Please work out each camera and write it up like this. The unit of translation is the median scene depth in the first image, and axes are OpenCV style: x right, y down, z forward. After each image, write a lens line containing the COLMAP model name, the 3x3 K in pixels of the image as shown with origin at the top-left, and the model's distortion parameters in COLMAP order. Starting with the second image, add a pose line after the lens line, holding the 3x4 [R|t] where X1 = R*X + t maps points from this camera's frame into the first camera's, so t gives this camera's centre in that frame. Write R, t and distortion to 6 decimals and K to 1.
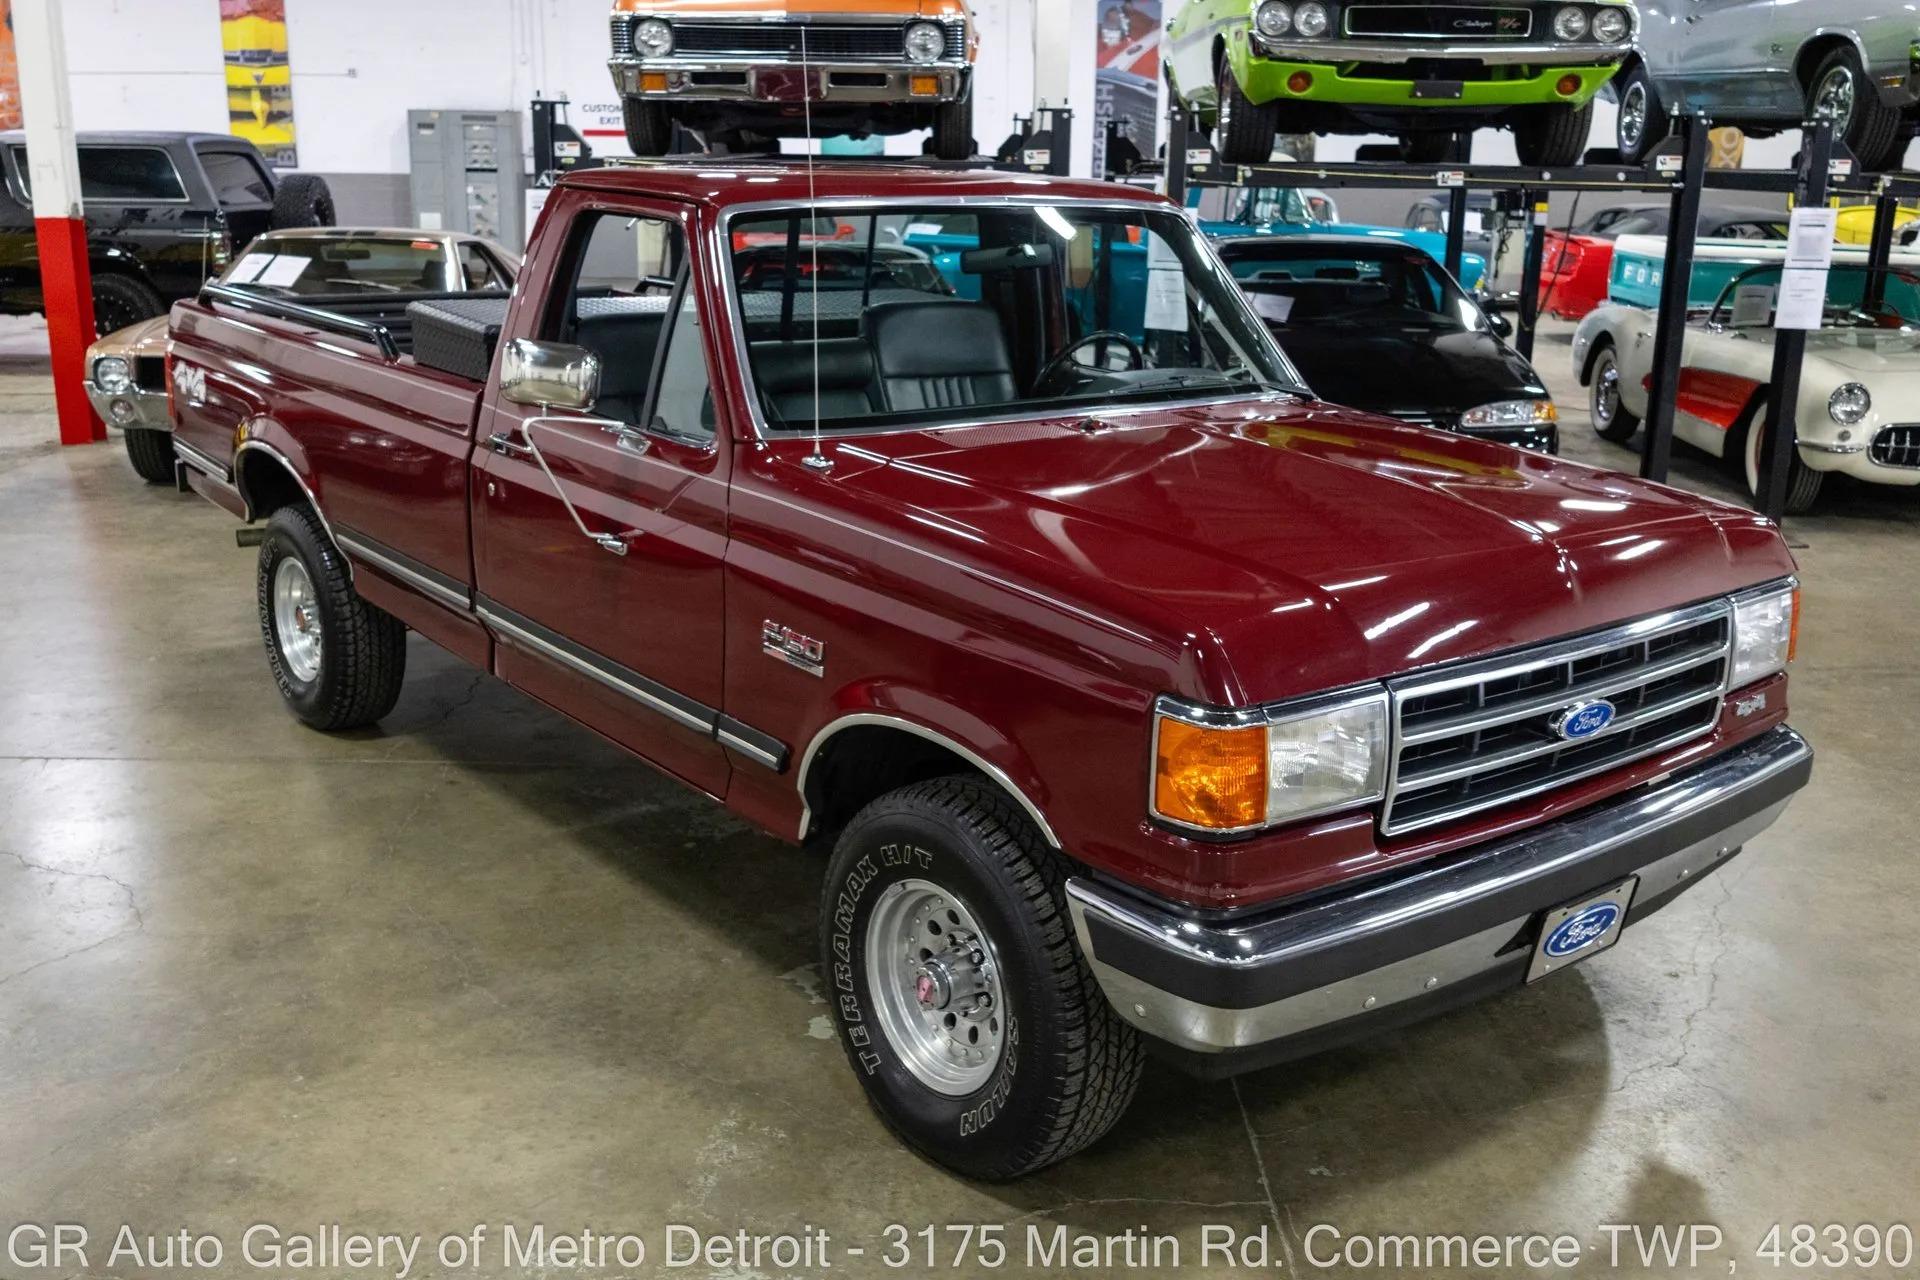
lens RADIAL K [[1788.3, 0, 965.6], [0, 1788.3, 620.3], [0, 0, 1]] dist [0.037886, -0.093761]
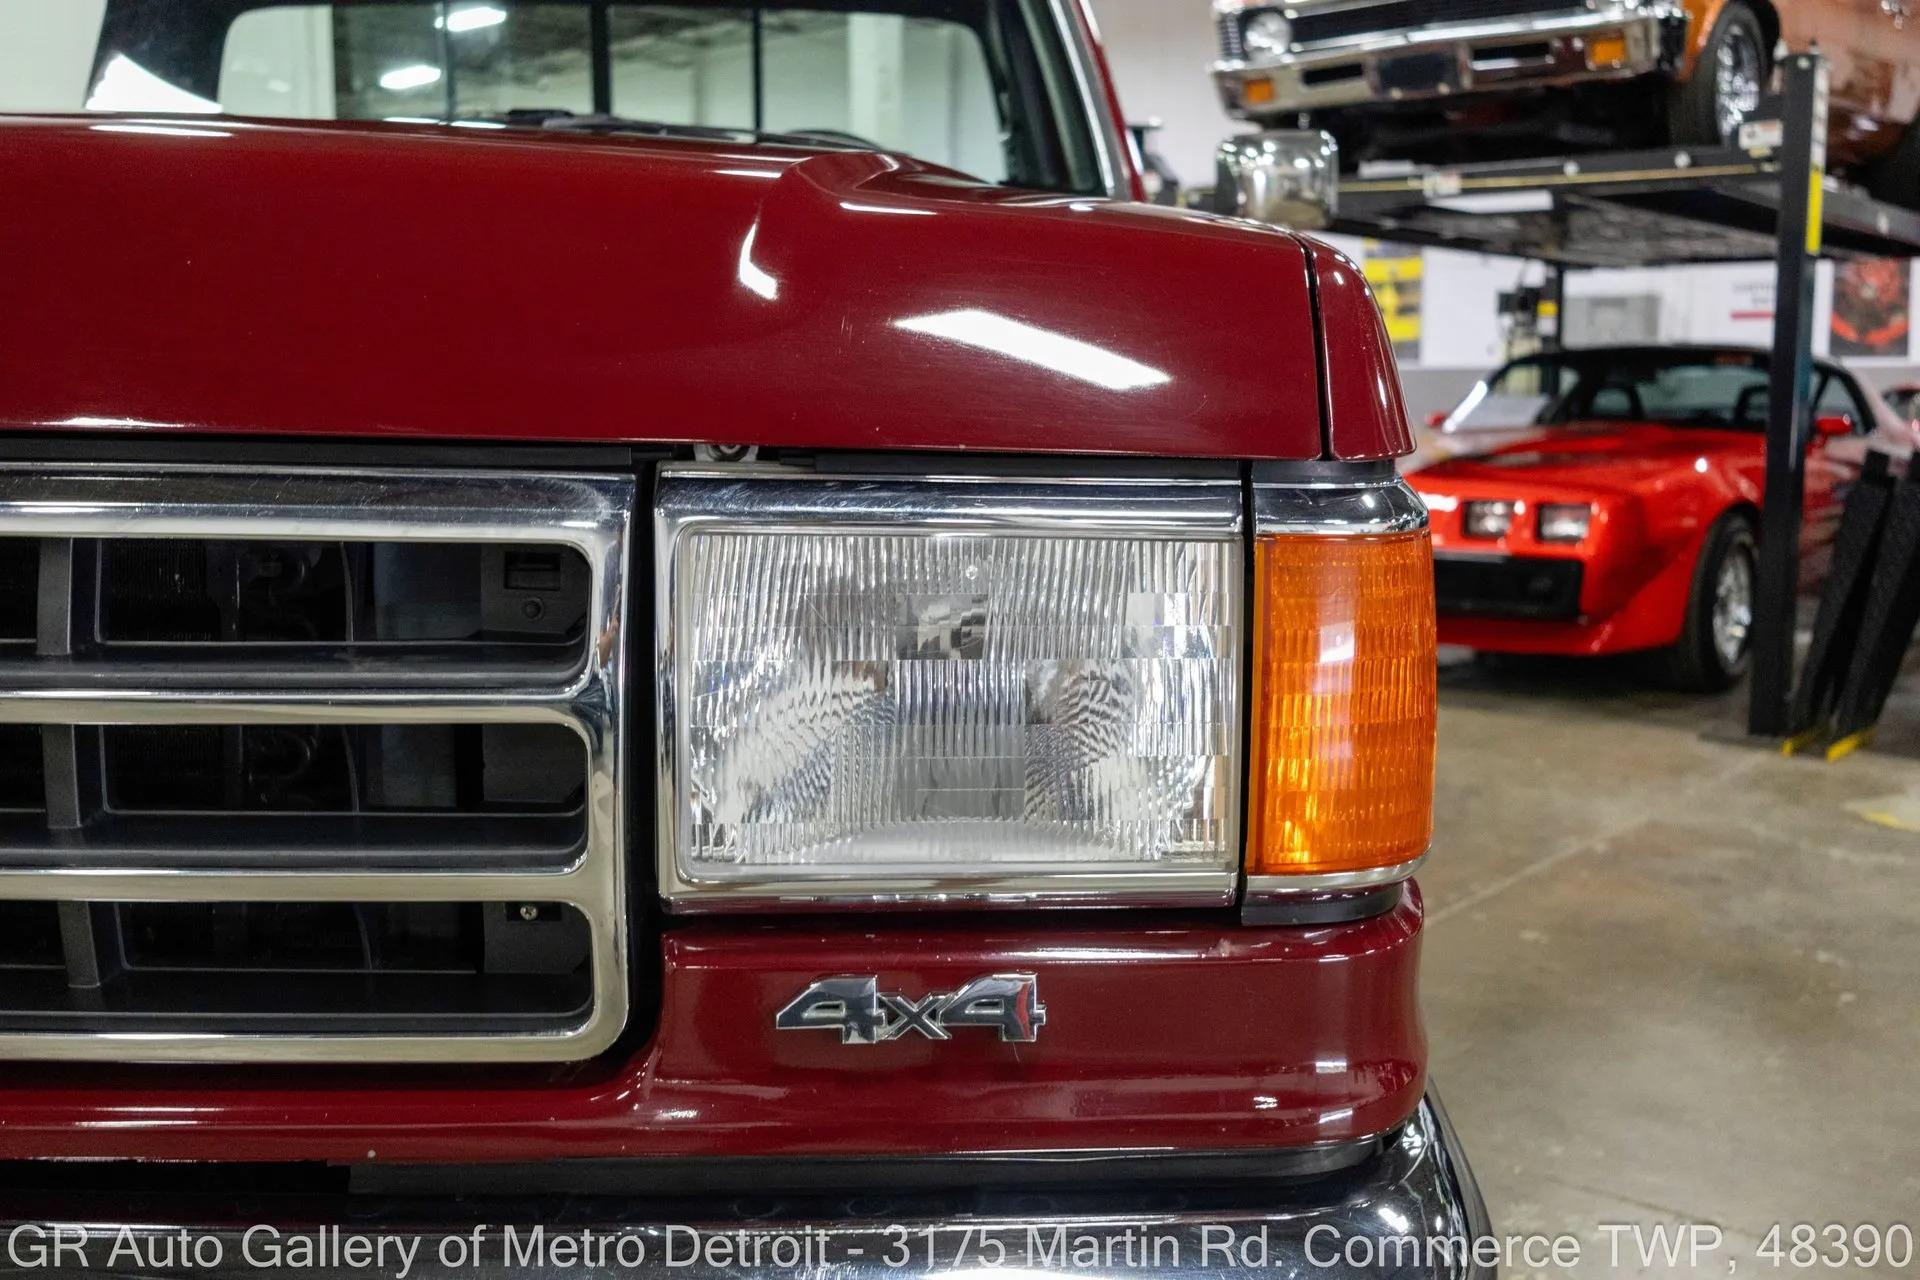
lens RADIAL K [[1831.8, 0, 965.9], [0, 1831.8, 606.8], [0, 0, 1]] dist [-0.013868, -0.032724]
pose [[0.770812, 0.066886, -0.633542, 0.347549], [-0.159816, 0.982974, -0.090666, 0.011063], [0.616691, 0.171137, 0.768378, 0.491625]]
